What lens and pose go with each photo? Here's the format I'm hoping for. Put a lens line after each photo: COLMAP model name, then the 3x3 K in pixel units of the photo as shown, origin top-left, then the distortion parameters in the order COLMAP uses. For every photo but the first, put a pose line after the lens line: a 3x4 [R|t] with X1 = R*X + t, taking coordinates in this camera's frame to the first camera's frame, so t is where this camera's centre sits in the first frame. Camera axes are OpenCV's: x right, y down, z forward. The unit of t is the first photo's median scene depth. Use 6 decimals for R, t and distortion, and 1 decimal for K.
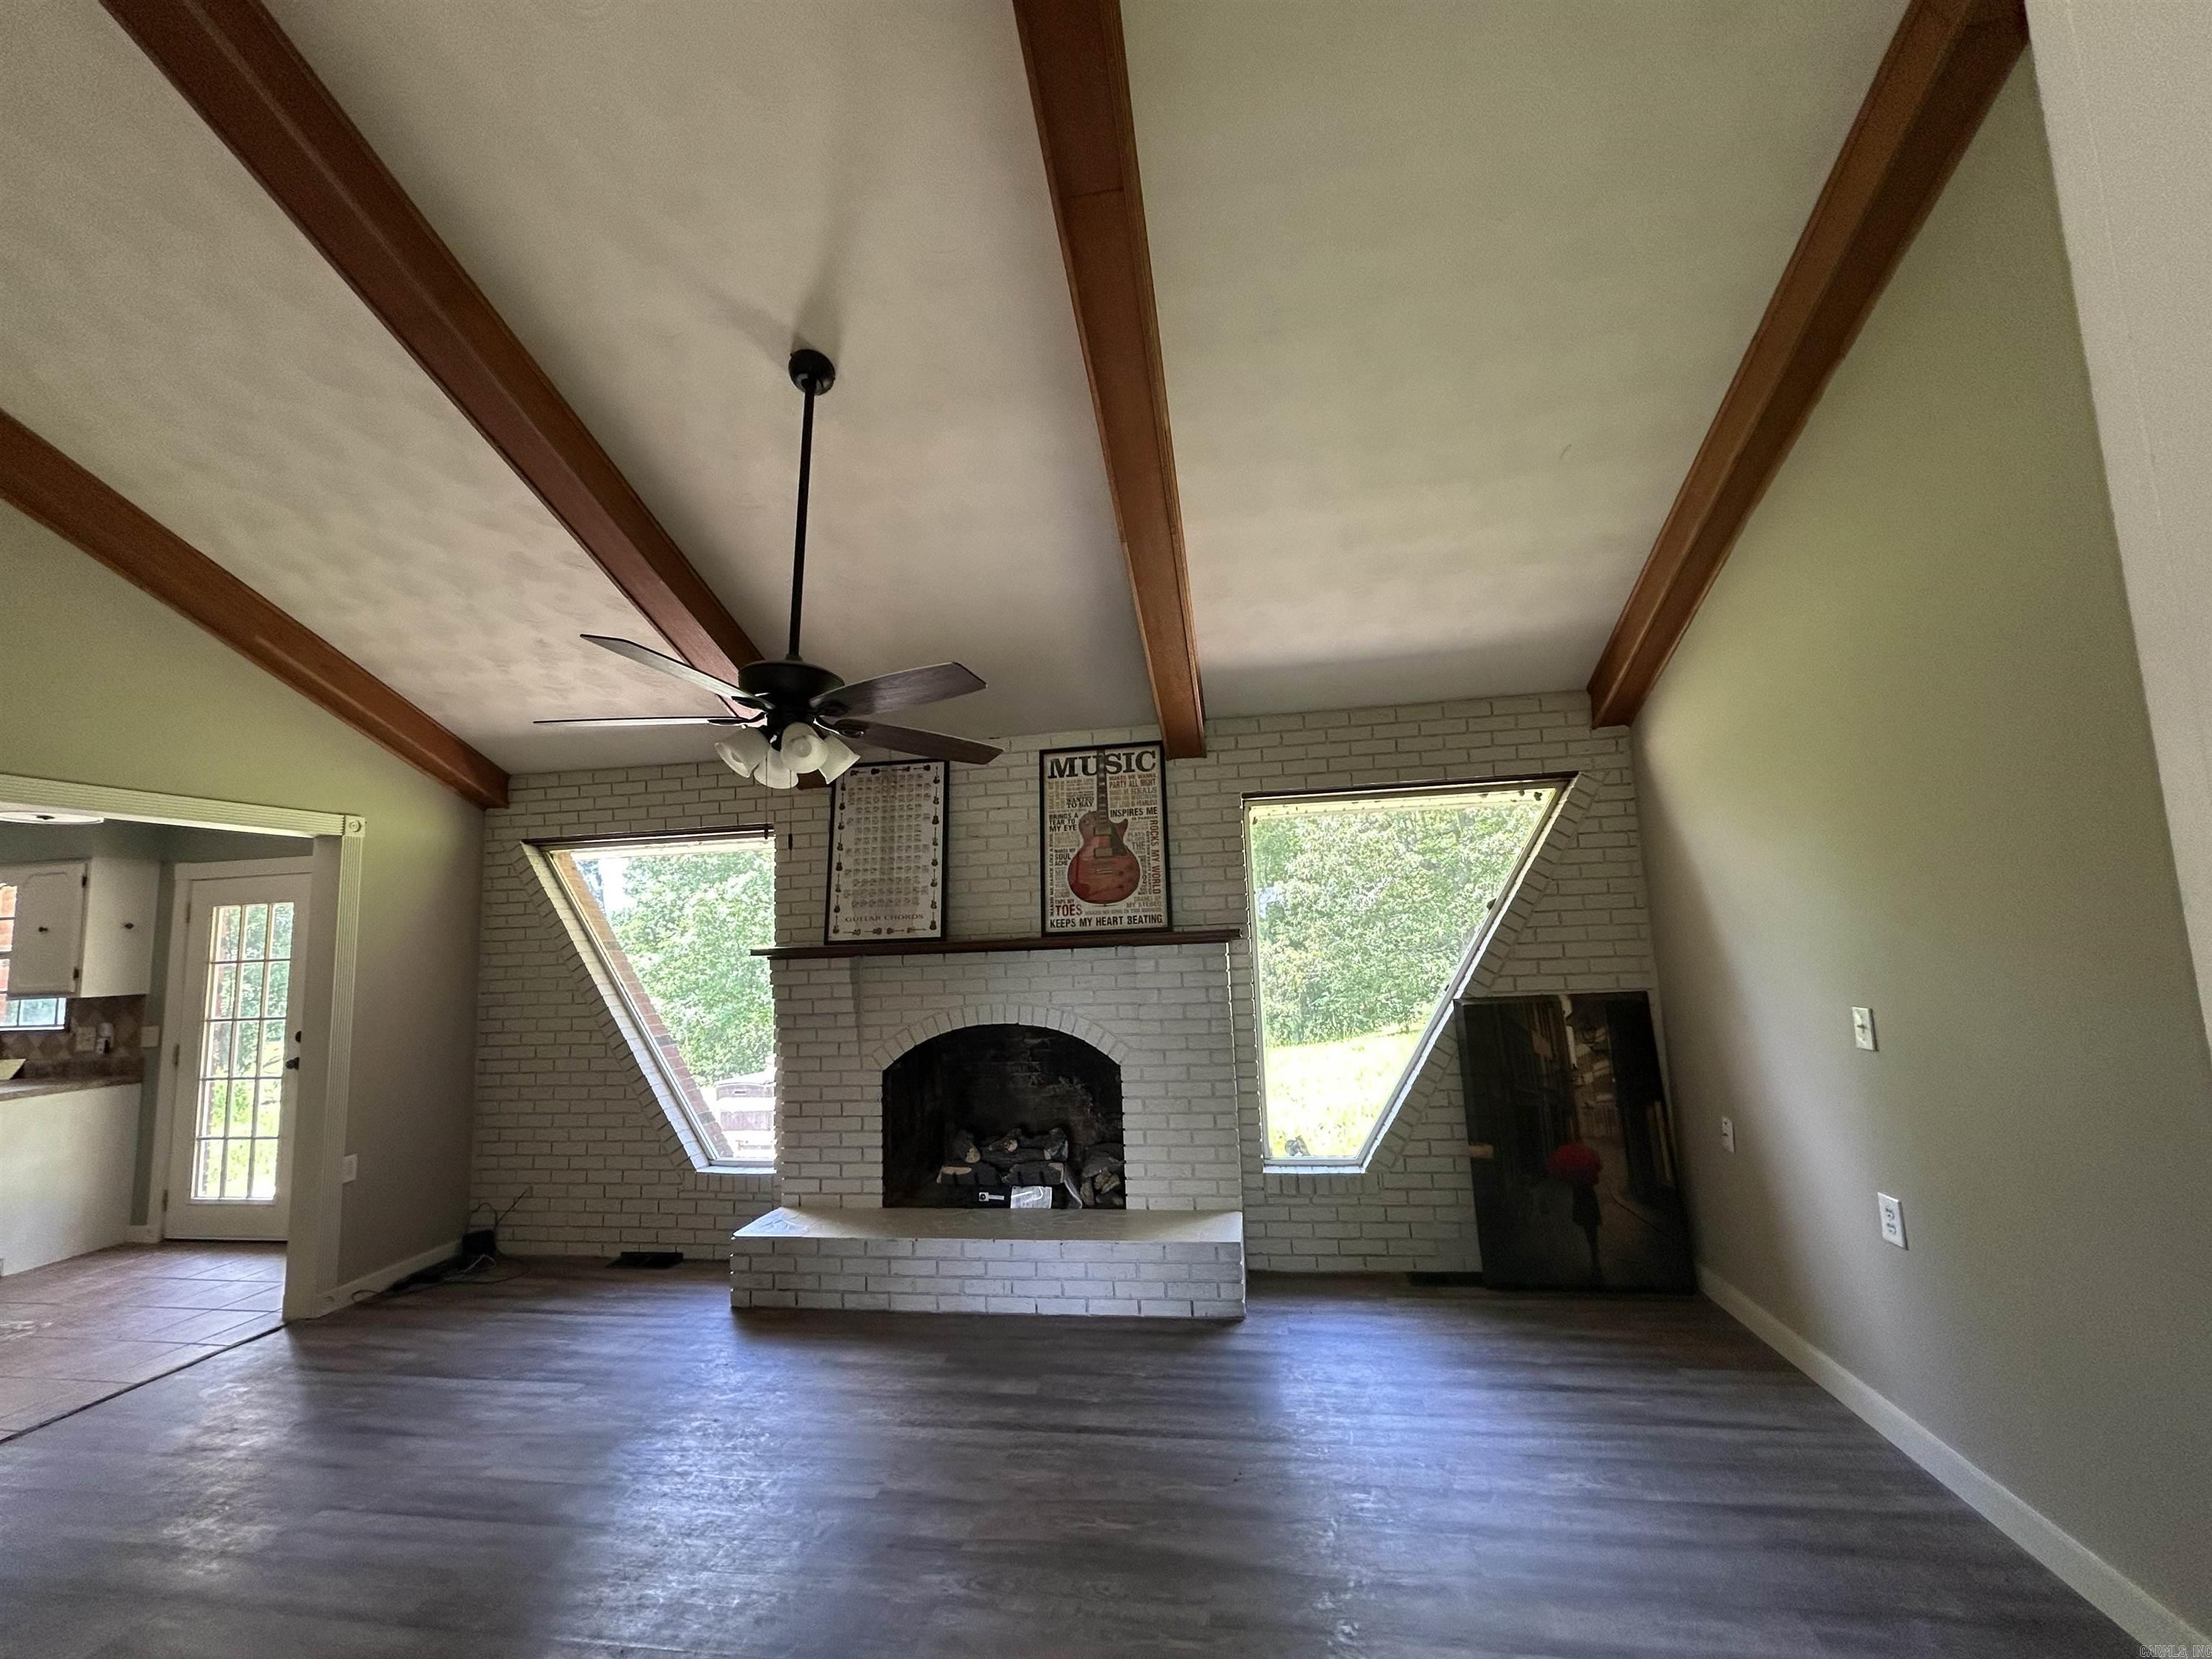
lens RADIAL K [[900.6, 0, 1104.0], [0, 900.6, 823.2], [0, 0, 1]] dist [0.000790, -0.000056]
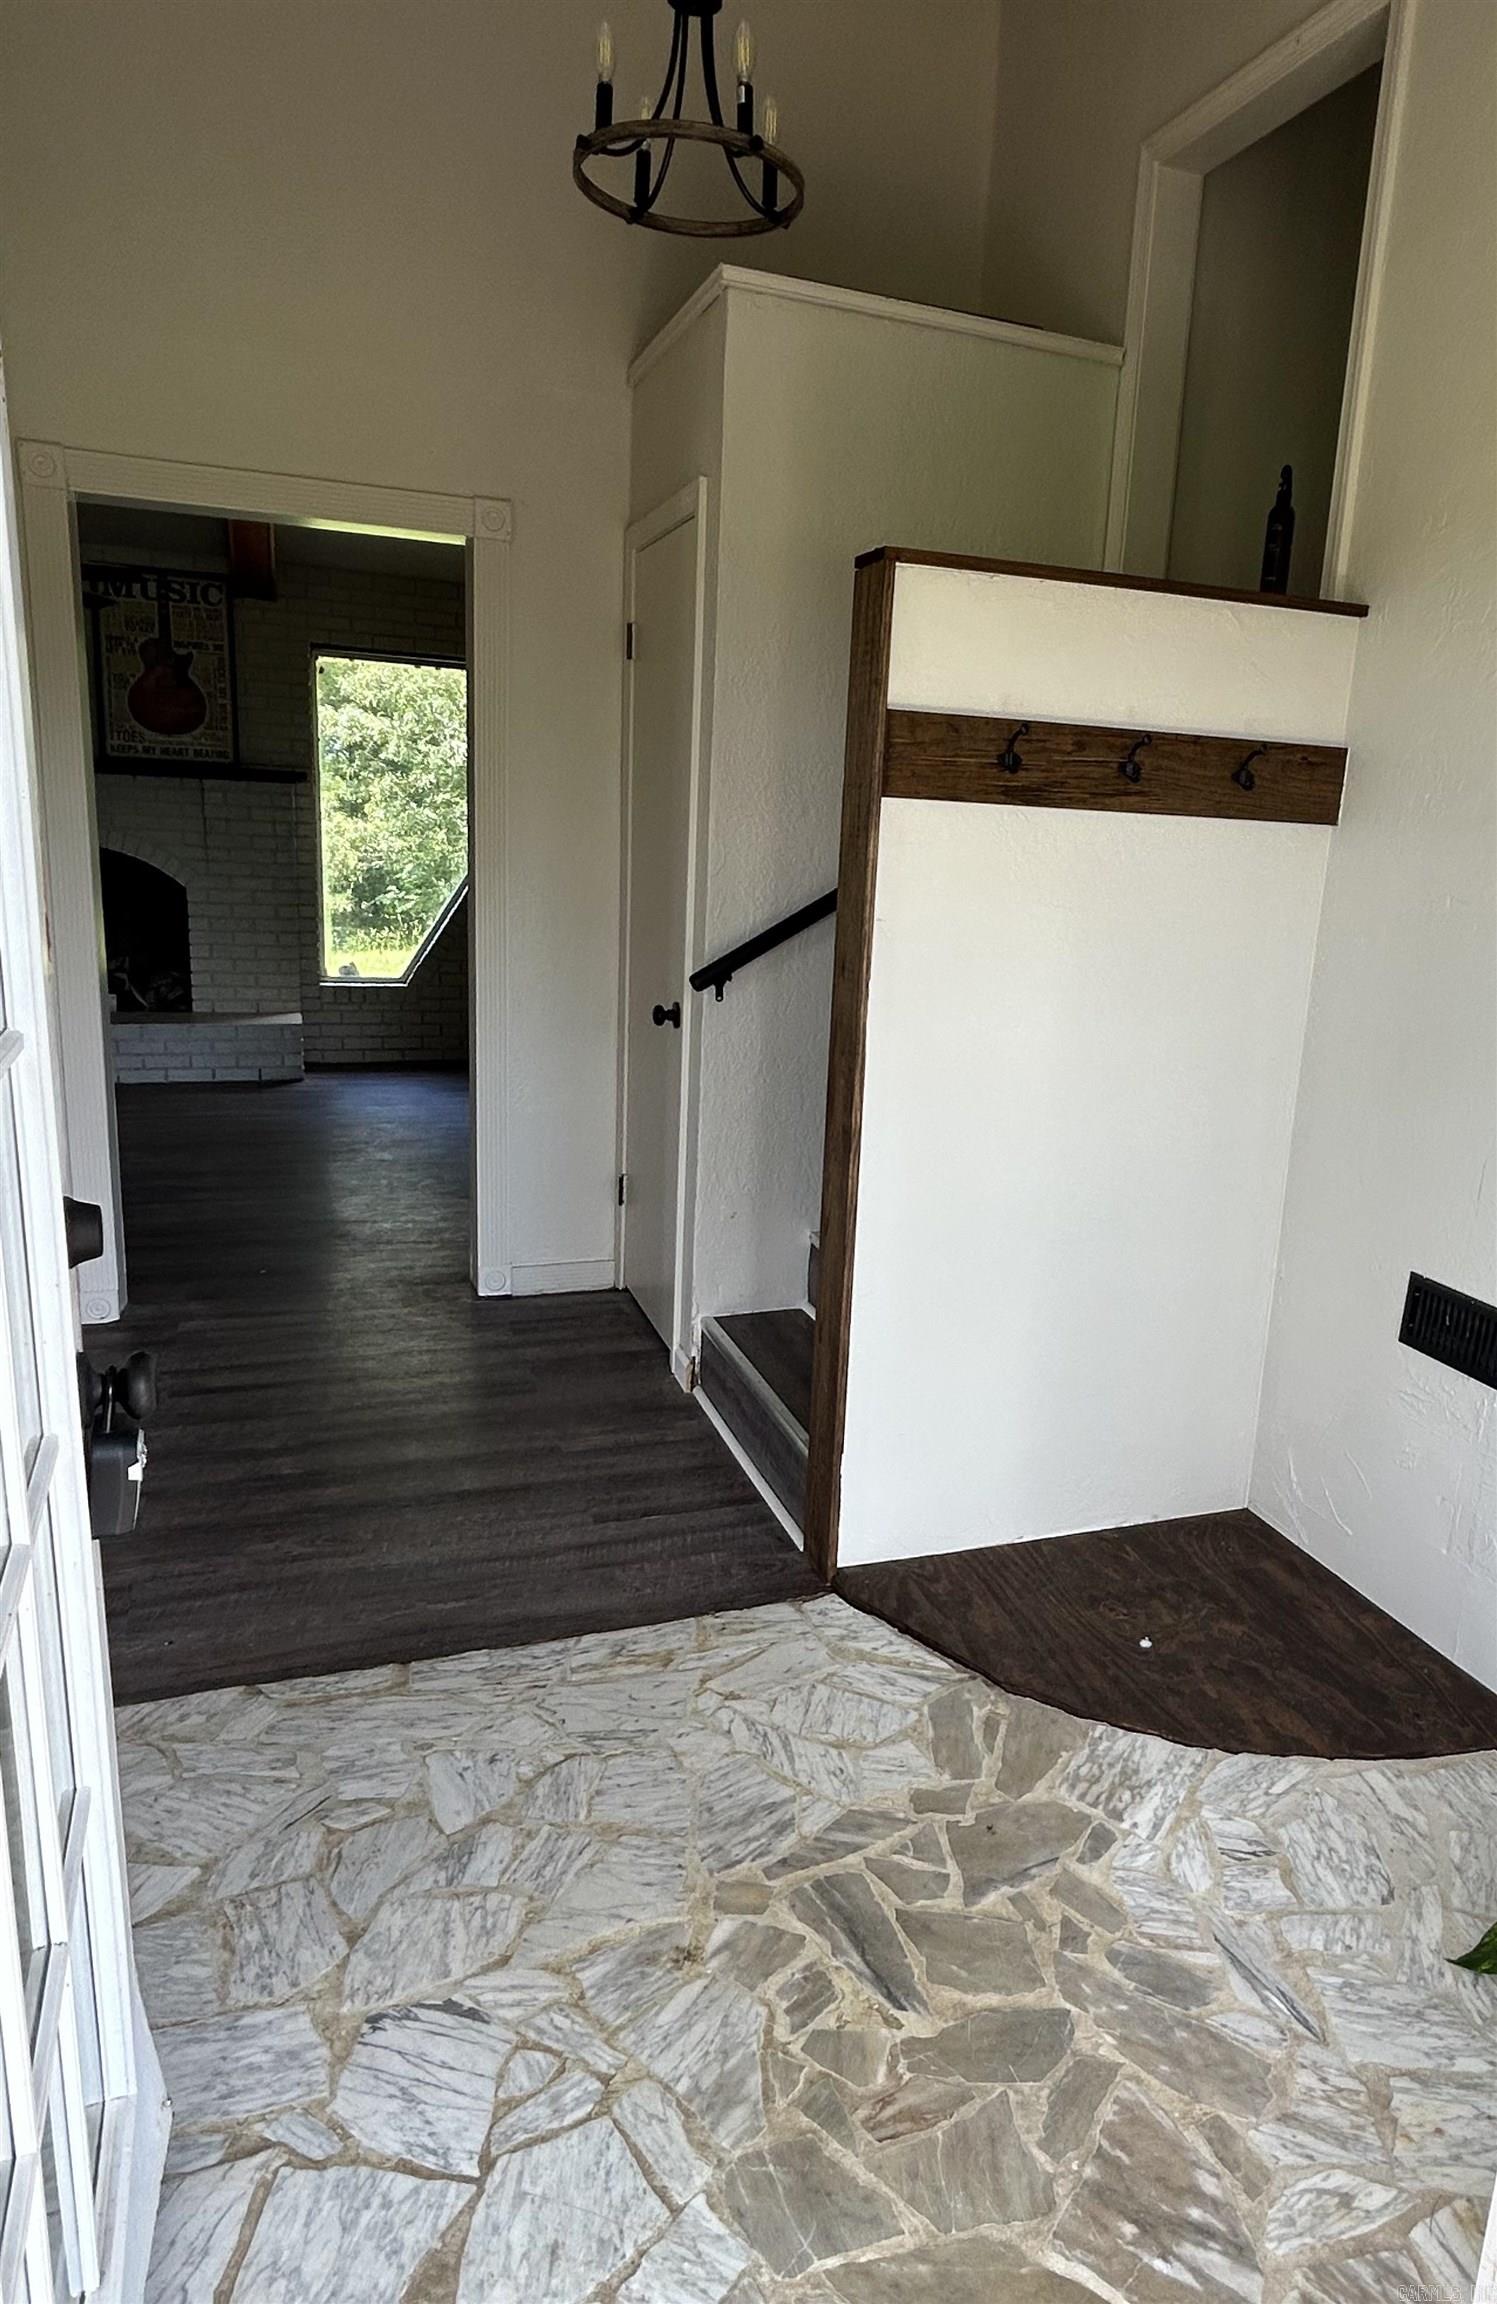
lens RADIAL K [[1427.4, 0, 856.8], [0, 1427.4, 1152.5], [0, 0, 1]] dist [0.000192, -0.000144]
pose [[0.852911, -0.034436, 0.520919, -0.203043], [-0.152165, 0.938098, 0.311157, -0.094375], [-0.499388, -0.344655, 0.794874, -0.906956]]
